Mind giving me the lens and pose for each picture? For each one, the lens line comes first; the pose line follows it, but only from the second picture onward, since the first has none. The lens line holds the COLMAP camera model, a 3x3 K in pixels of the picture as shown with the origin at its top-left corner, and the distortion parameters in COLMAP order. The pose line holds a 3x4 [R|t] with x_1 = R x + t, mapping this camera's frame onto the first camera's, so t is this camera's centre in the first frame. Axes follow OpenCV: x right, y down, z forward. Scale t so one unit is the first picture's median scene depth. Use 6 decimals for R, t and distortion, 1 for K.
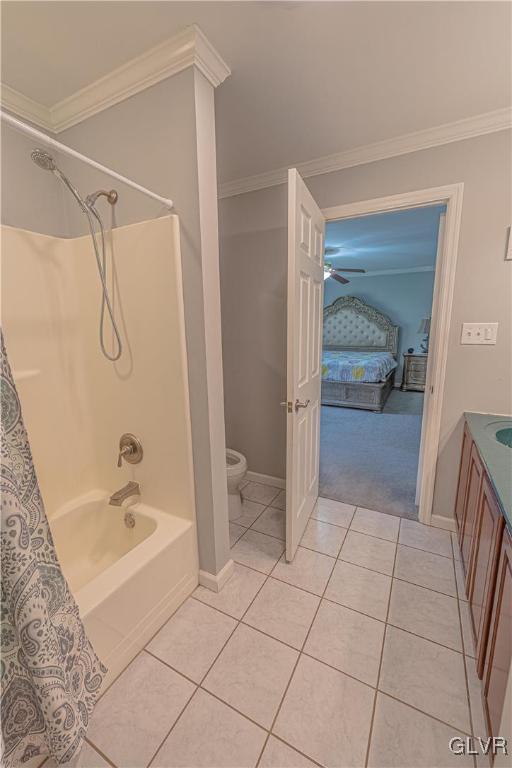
lens RADIAL K [[312.7, 0, 247.7], [0, 312.7, 385.7], [0, 0, 1]] dist [0.002776, -0.002107]
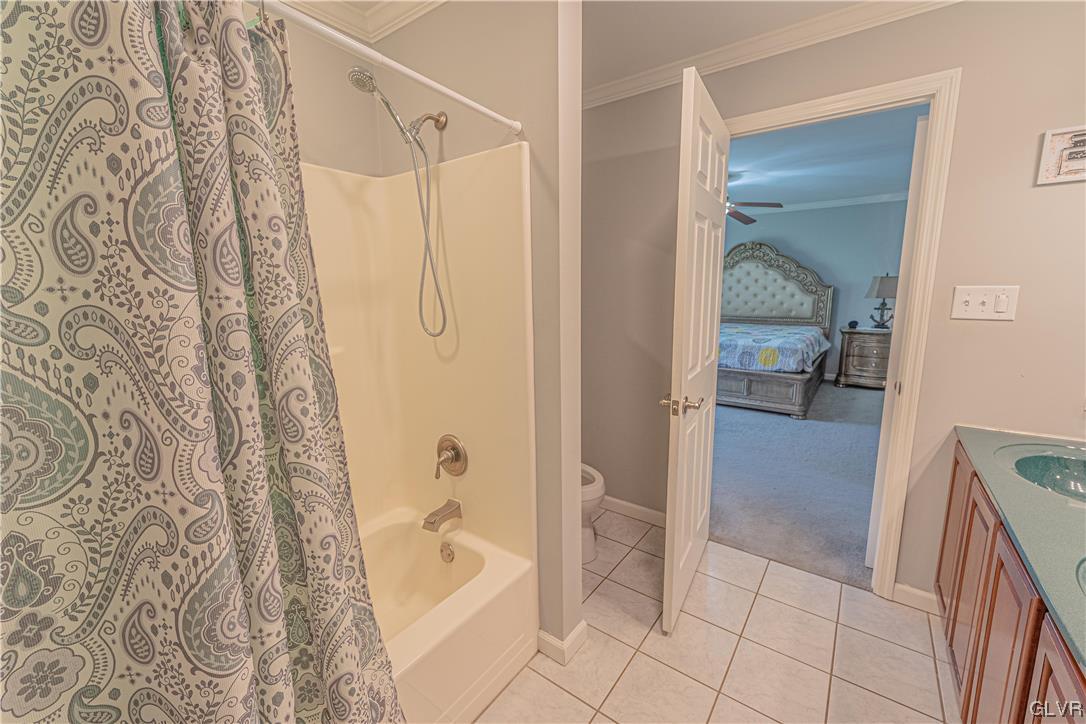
lens RADIAL K [[442.2, 0, 527.9], [0, 442.2, 362.0], [0, 0, 1]] dist [0.002776, -0.002107]
pose [[0.989252, 0.025222, -0.144026, -0.037017], [-0.027586, 0.999515, -0.014442, -0.007017], [0.143592, 0.018260, 0.989468, -0.012548]]
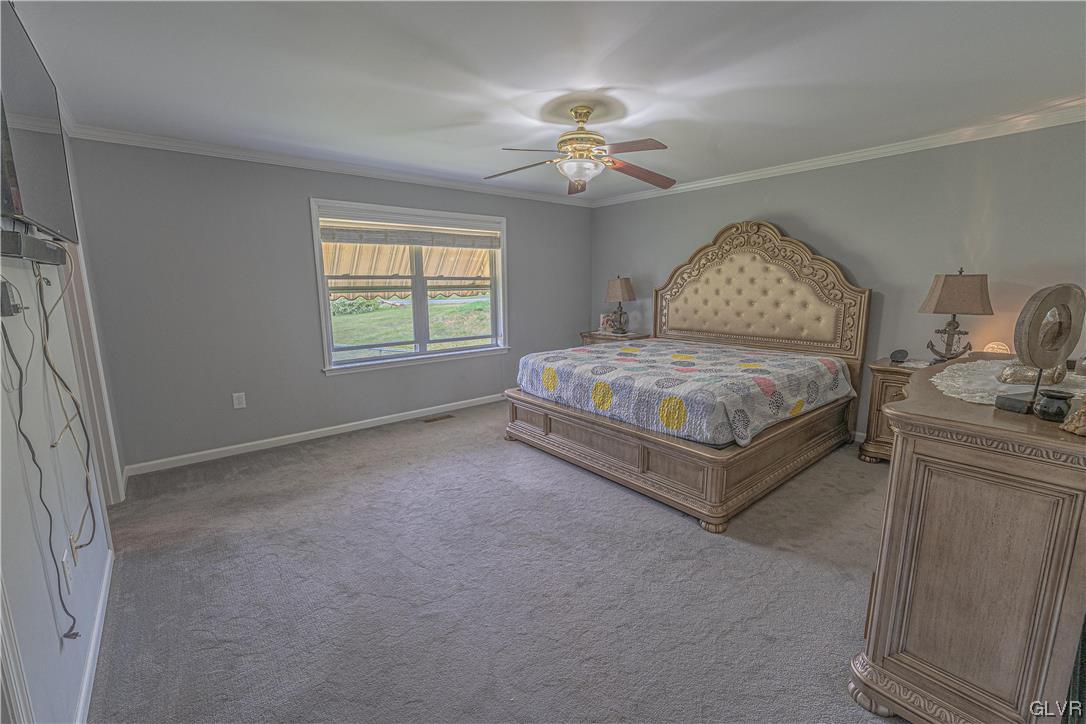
lens RADIAL K [[442.2, 0, 547.9], [0, 442.2, 358.9], [0, 0, 1]] dist [0.002776, -0.002107]
pose [[0.926967, 0.069900, -0.368573, 0.938390], [-0.076277, 0.997083, -0.002740, -0.217563], [0.367306, 0.030654, 0.929595, 0.991810]]
